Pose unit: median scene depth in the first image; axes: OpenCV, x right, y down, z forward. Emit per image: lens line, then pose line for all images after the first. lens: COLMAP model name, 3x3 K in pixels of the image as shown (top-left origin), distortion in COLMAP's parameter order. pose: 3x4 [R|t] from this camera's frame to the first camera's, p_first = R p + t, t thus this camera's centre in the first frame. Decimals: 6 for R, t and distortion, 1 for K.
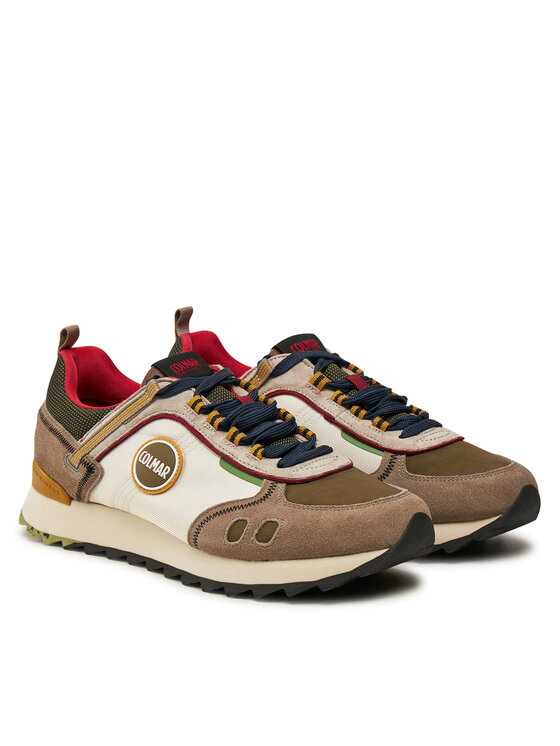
lens RADIAL K [[1831.0, 0, 280.0], [0, 1831.0, 373.0], [0, 0, 1]] dist [0.014894, 0.096322]
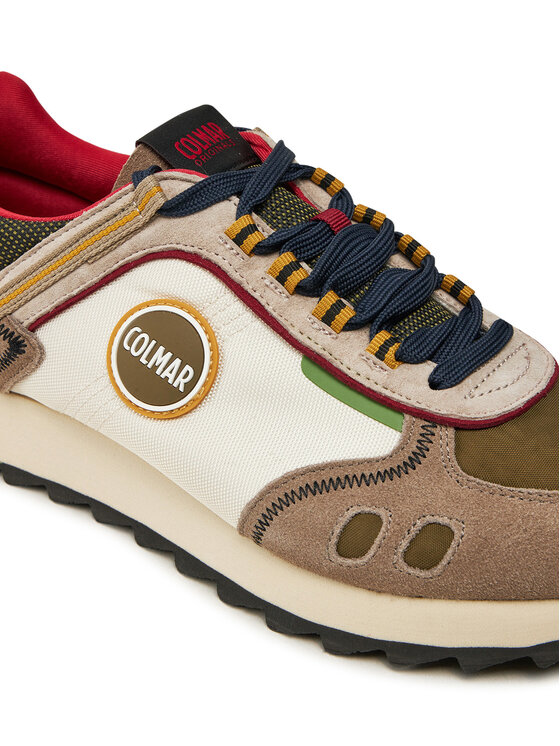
lens RADIAL K [[1356.5, 0, 280.0], [0, 1356.5, 373.0], [0, 0, 1]] dist [-0.017737, 0.127782]
pose [[0.986888, -0.011603, 0.160986, -0.094917], [-0.037226, 0.954160, 0.296973, -0.054662], [-0.157052, -0.299072, 0.941217, 0.655948]]
